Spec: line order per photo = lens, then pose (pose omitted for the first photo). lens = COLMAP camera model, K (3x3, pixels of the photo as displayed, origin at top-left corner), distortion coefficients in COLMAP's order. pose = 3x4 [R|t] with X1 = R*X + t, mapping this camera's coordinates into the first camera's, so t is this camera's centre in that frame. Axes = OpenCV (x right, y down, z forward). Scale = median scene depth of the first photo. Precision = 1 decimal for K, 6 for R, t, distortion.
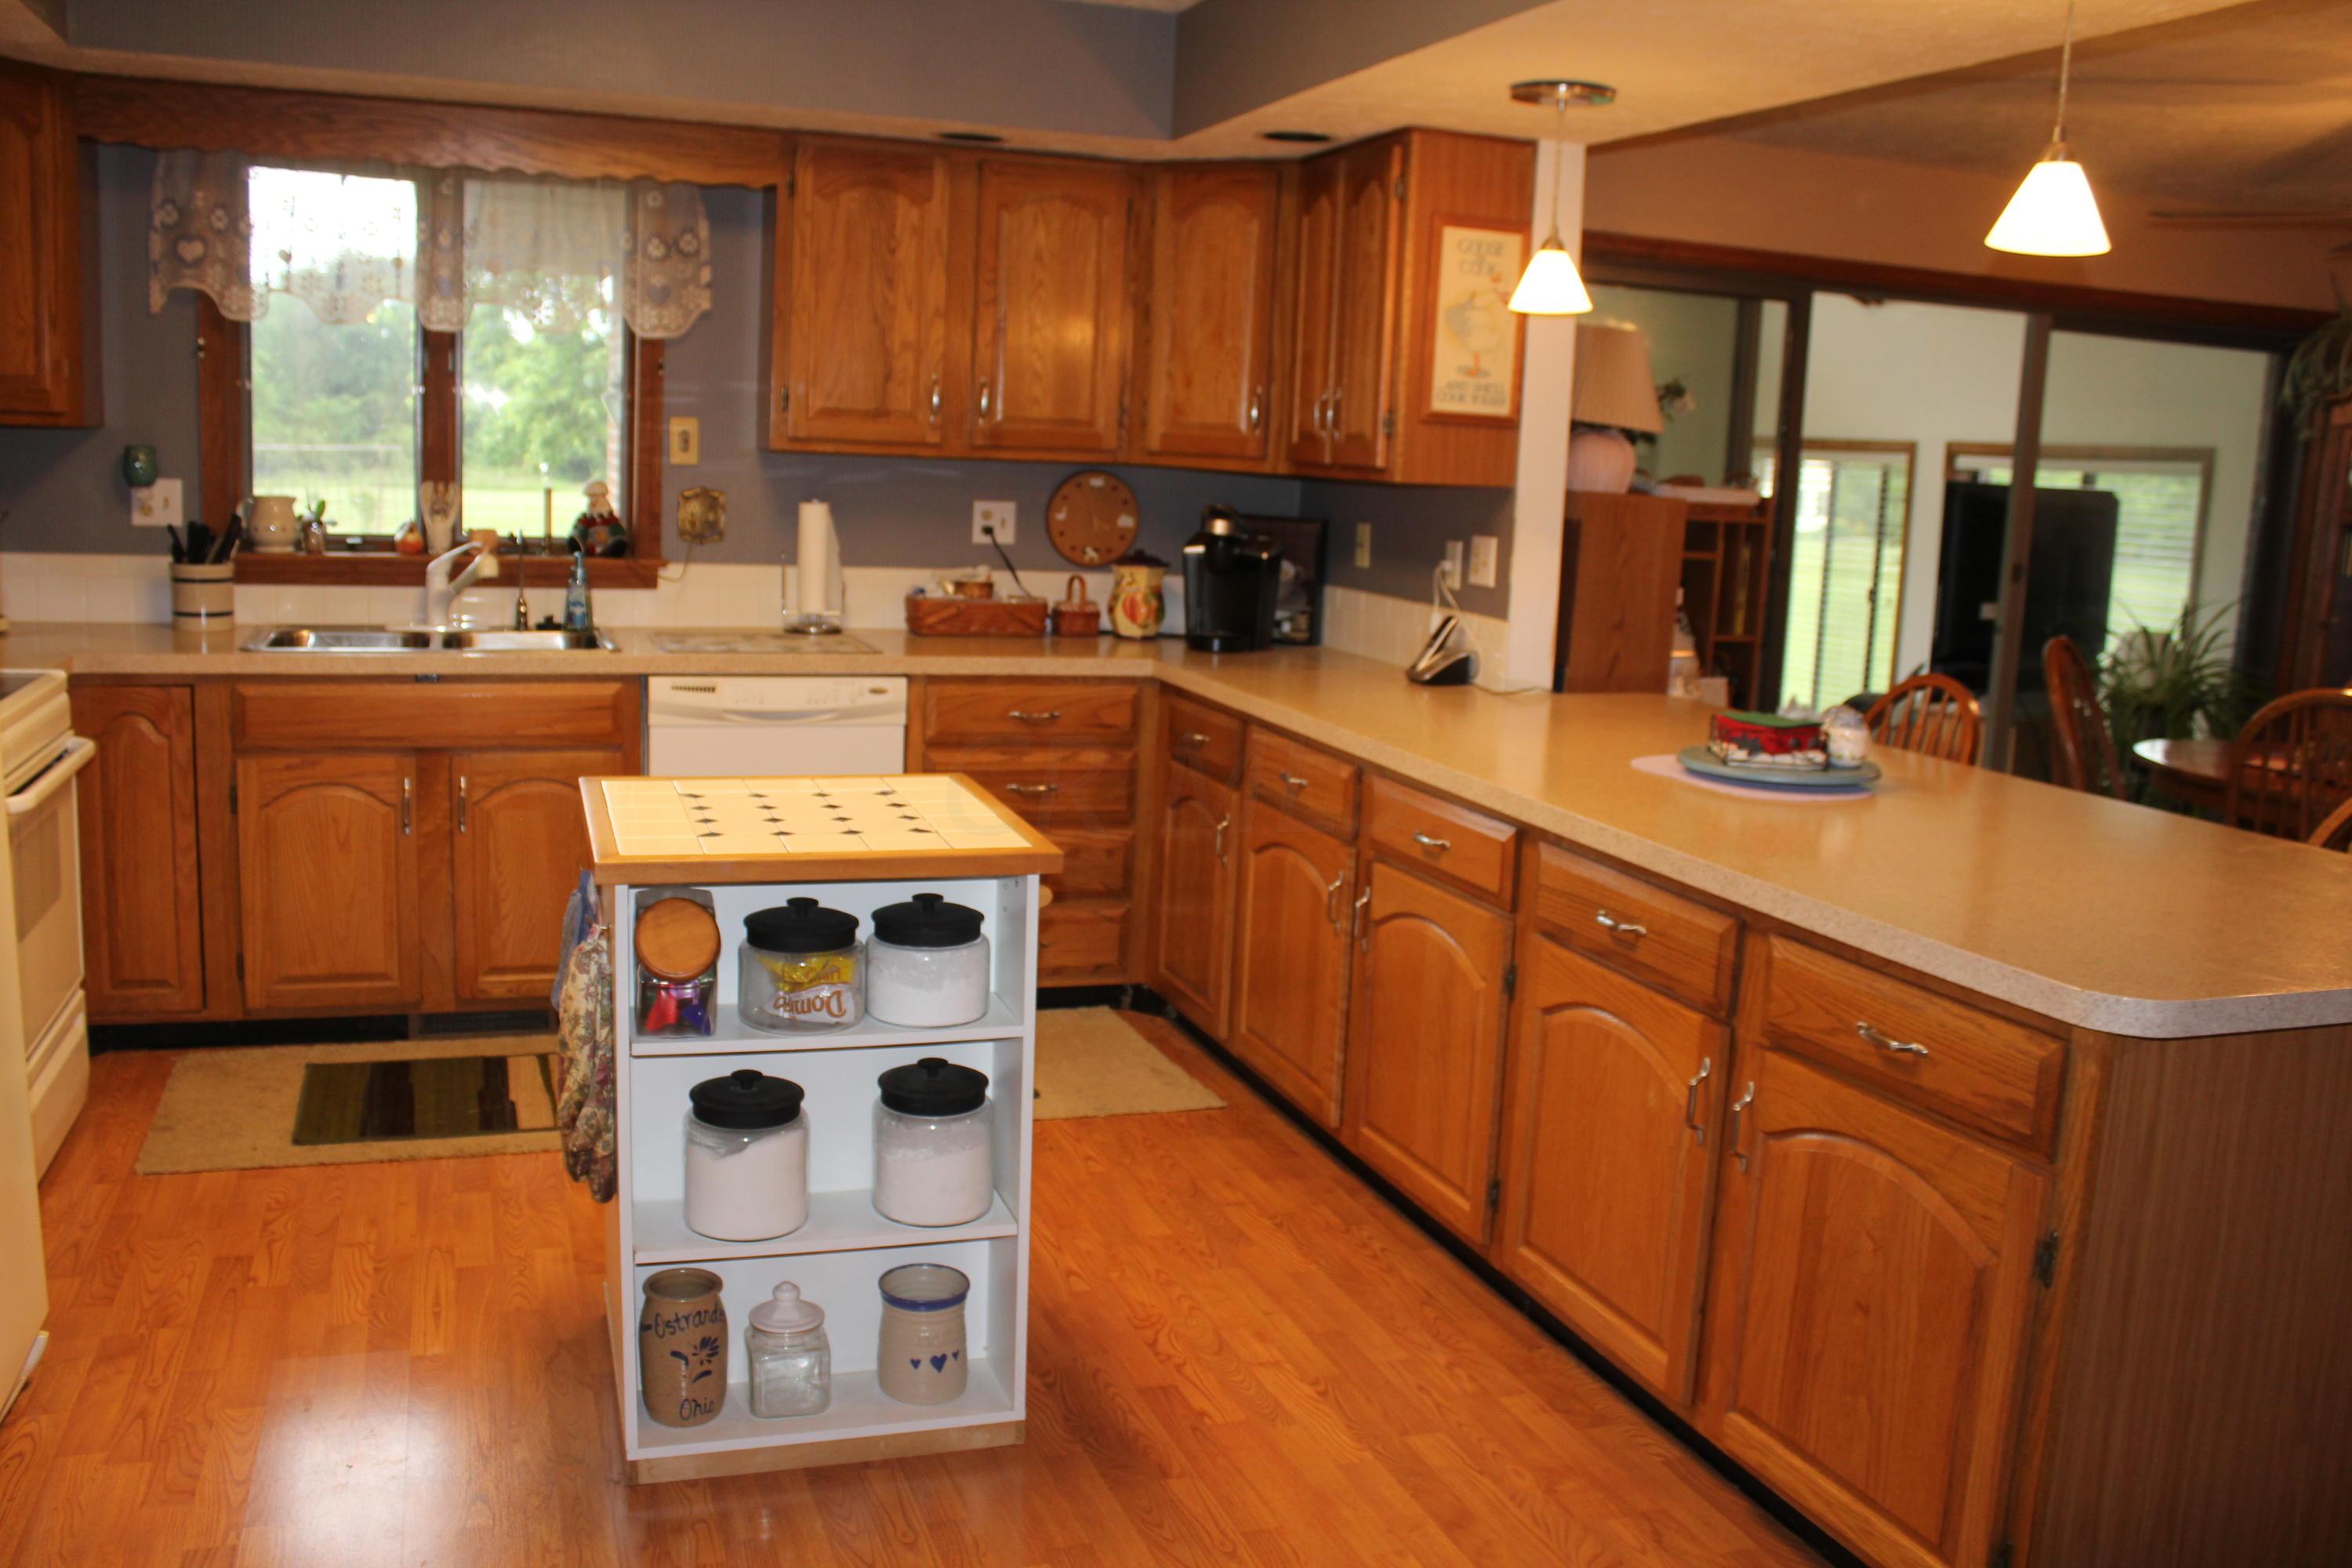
lens RADIAL K [[2000.9, 0, 1167.0], [0, 2000.9, 772.4], [0, 0, 1]] dist [-0.163004, 0.154507]
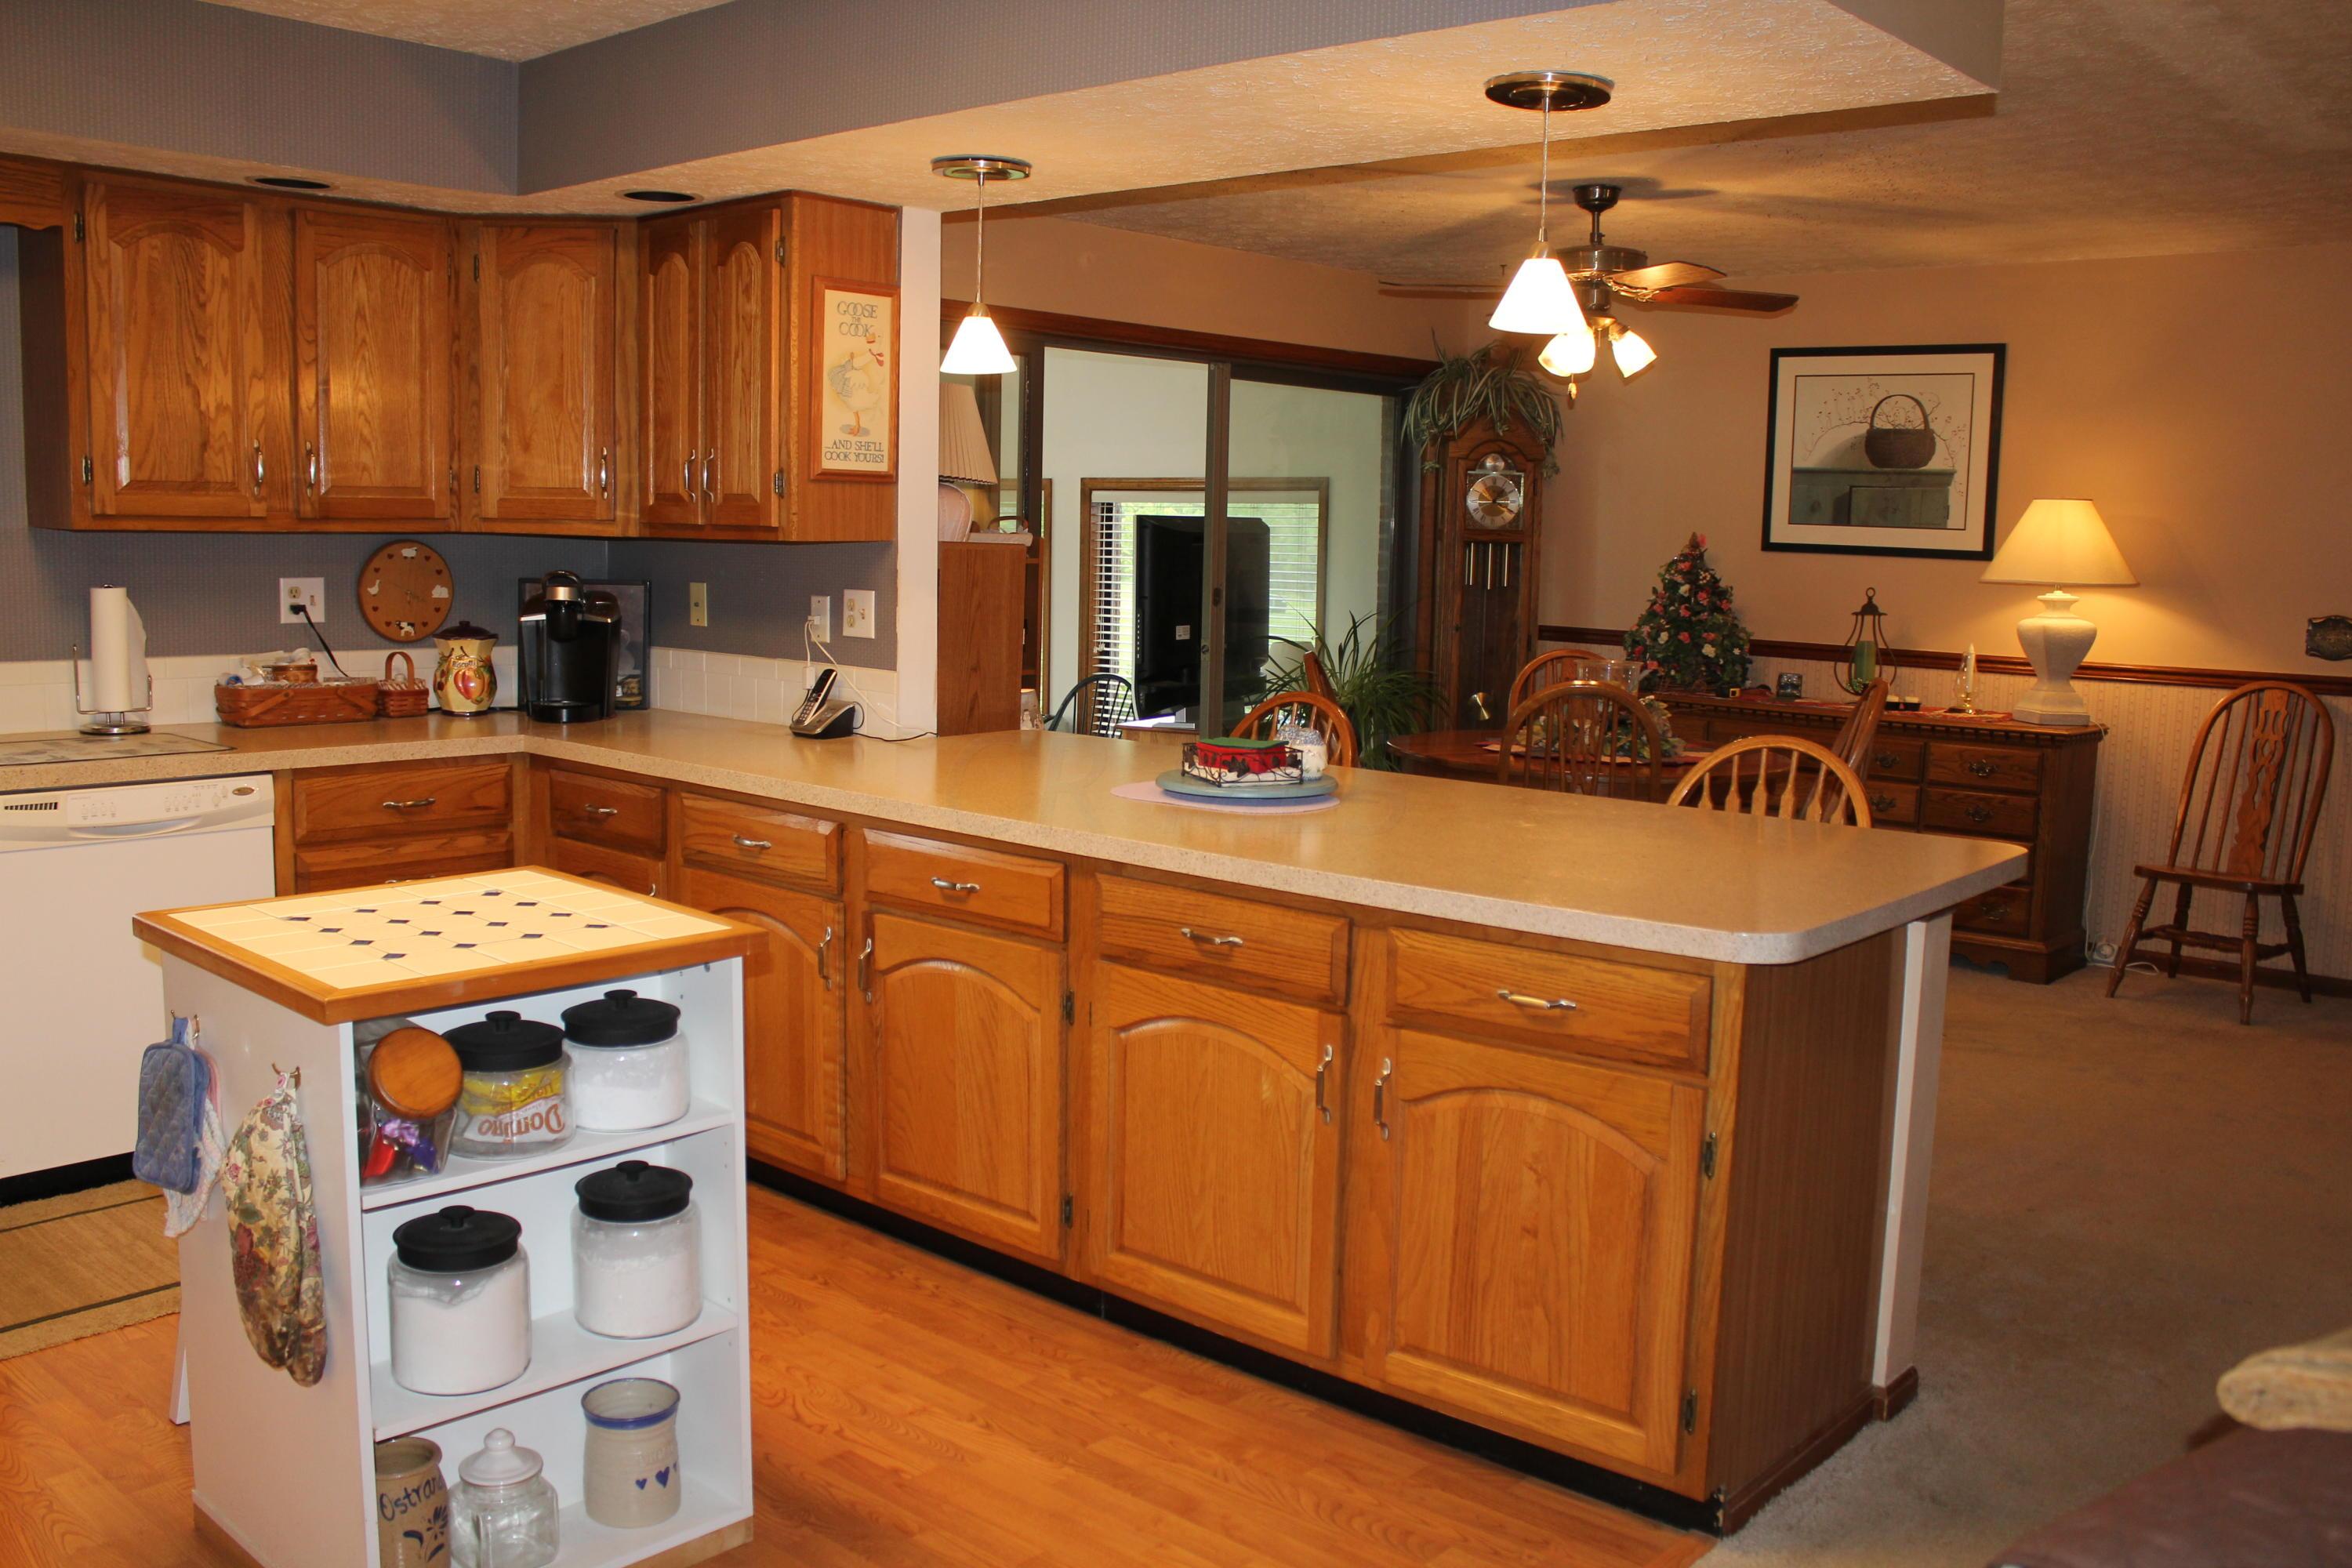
lens RADIAL K [[2000.9, 0, 1167.0], [0, 2000.9, 772.4], [0, 0, 1]] dist [-0.163004, 0.154507]
pose [[0.877827, -0.084169, 0.471524, -0.199465], [0.094112, 0.995558, 0.002505, -0.012637], [-0.469640, 0.042178, 0.881850, 0.023729]]
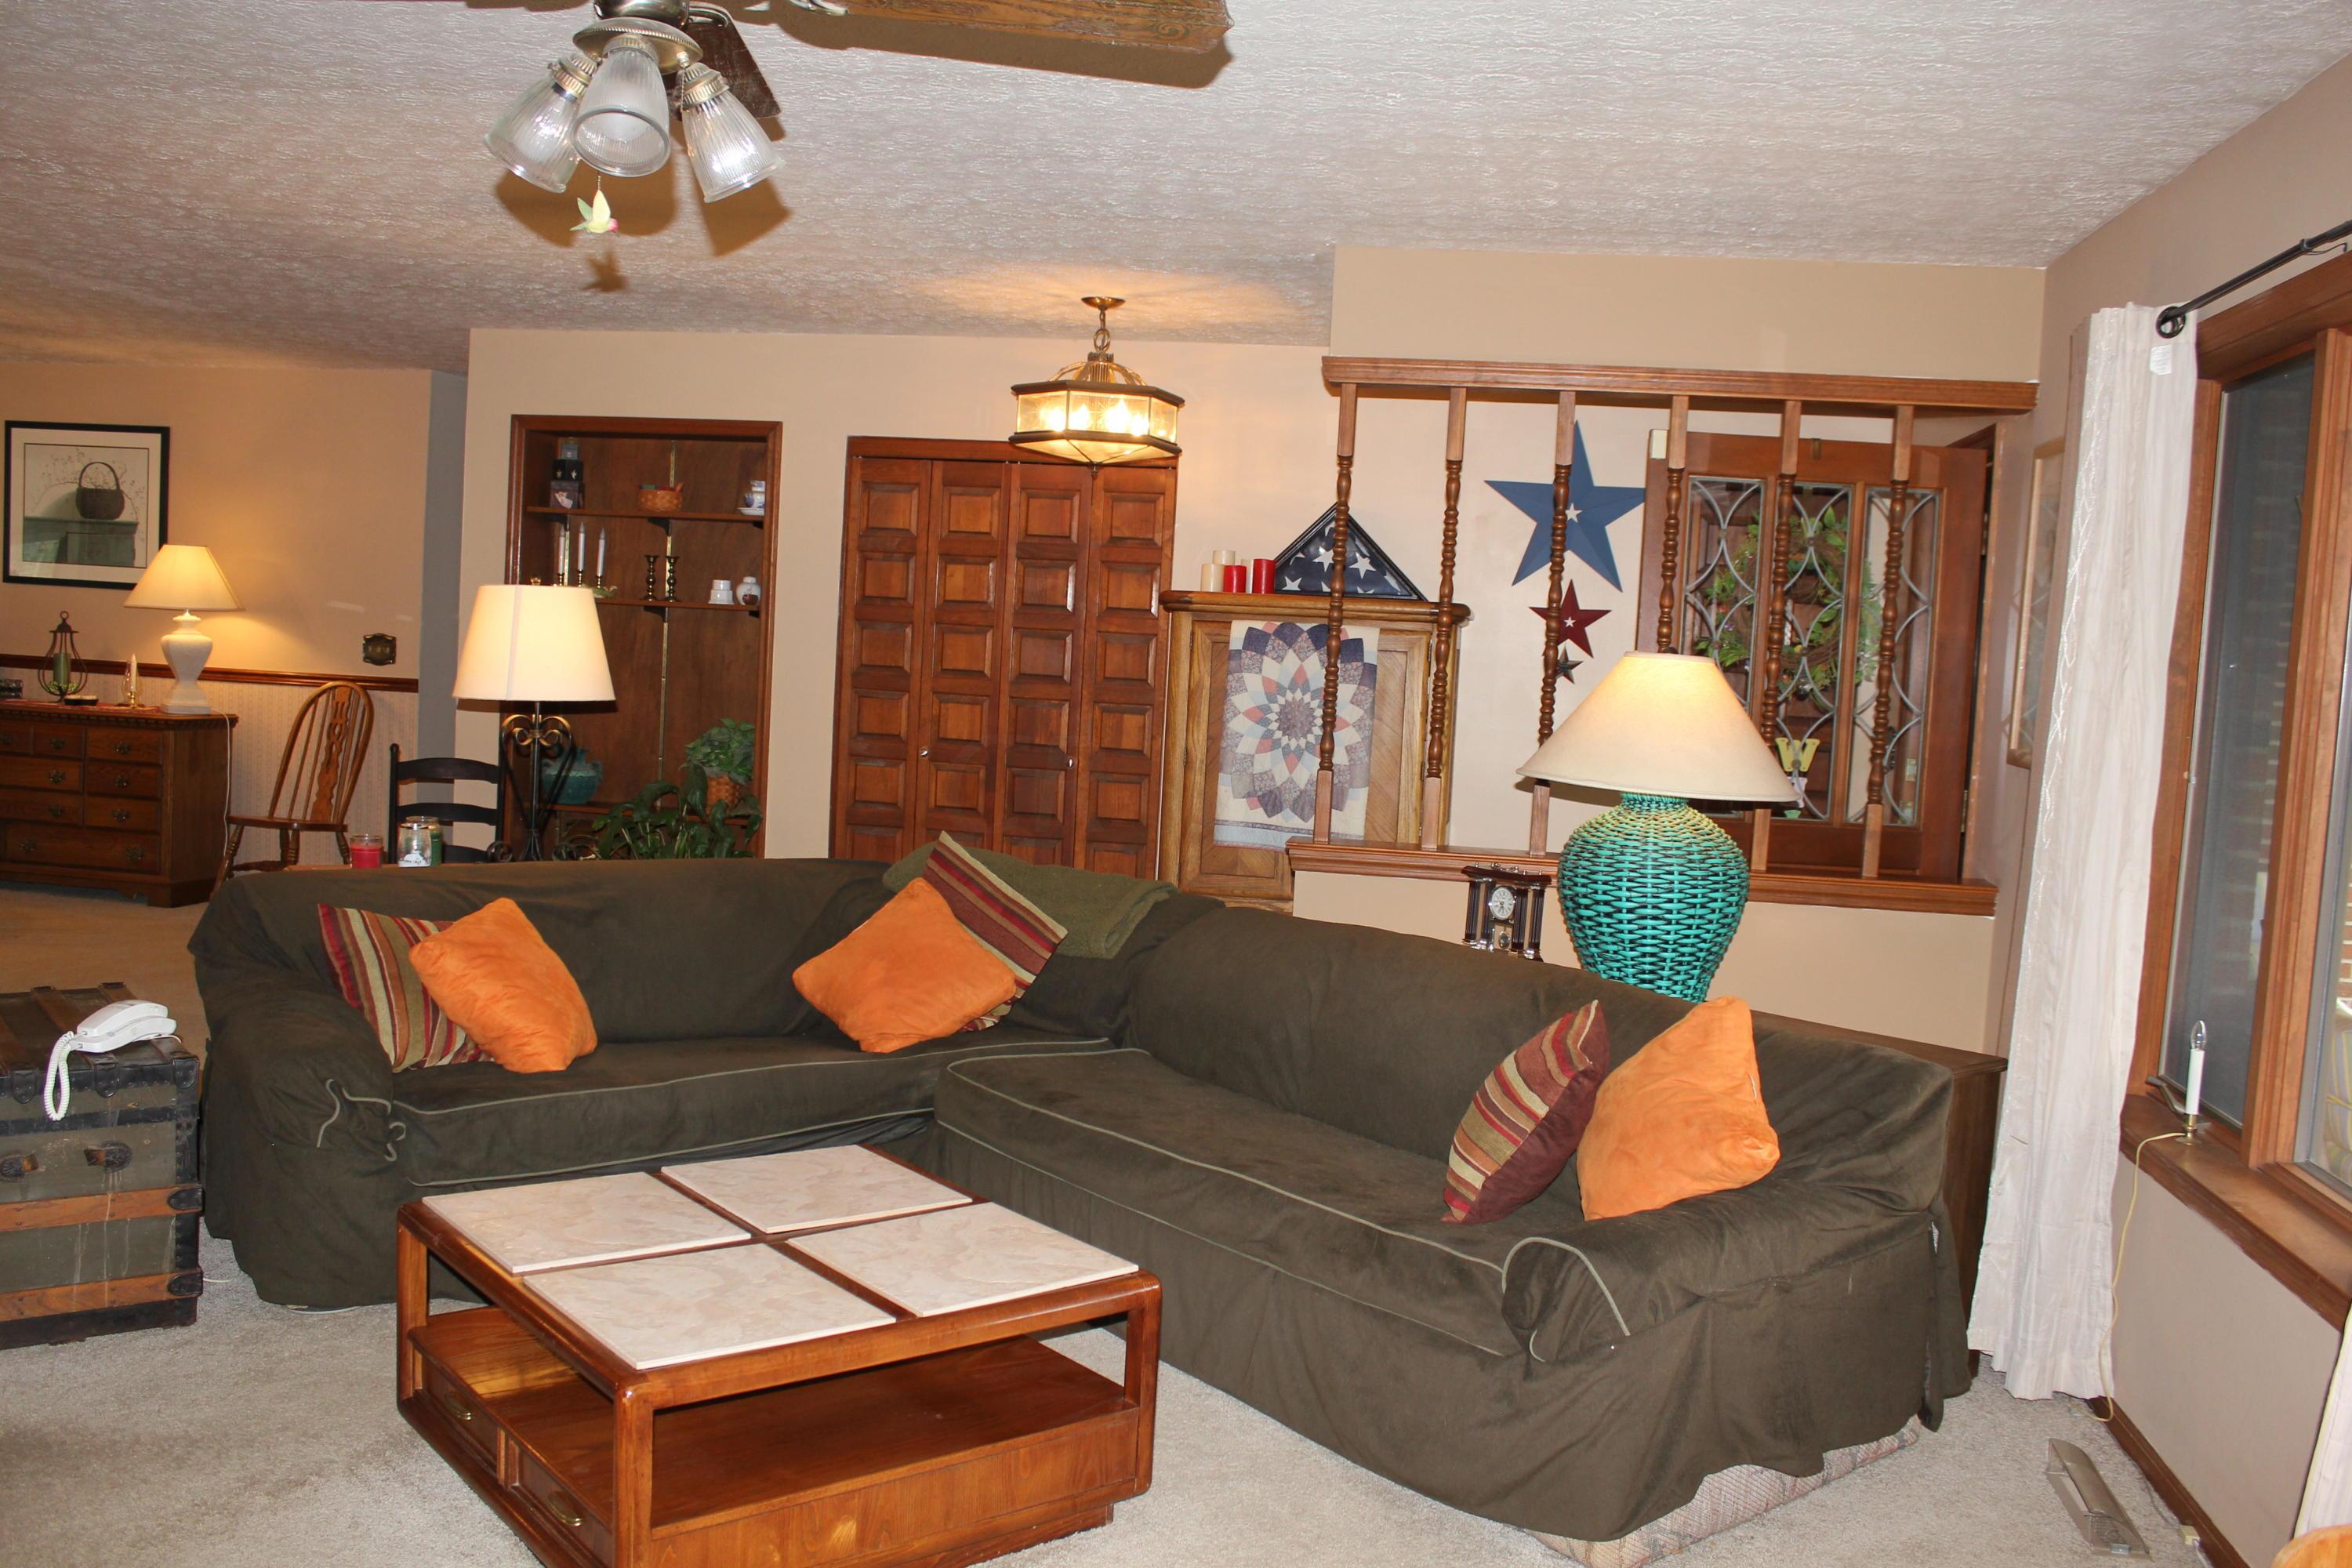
lens RADIAL K [[1977.2, 0, 1168.7], [0, 1977.2, 783.2], [0, 0, 1]] dist [-0.163472, 0.142455]
pose [[0.481925, -0.084876, 0.872092, -0.122858], [0.106476, 0.993594, 0.037862, 0.121464], [-0.869719, 0.074610, 0.487876, -0.799996]]
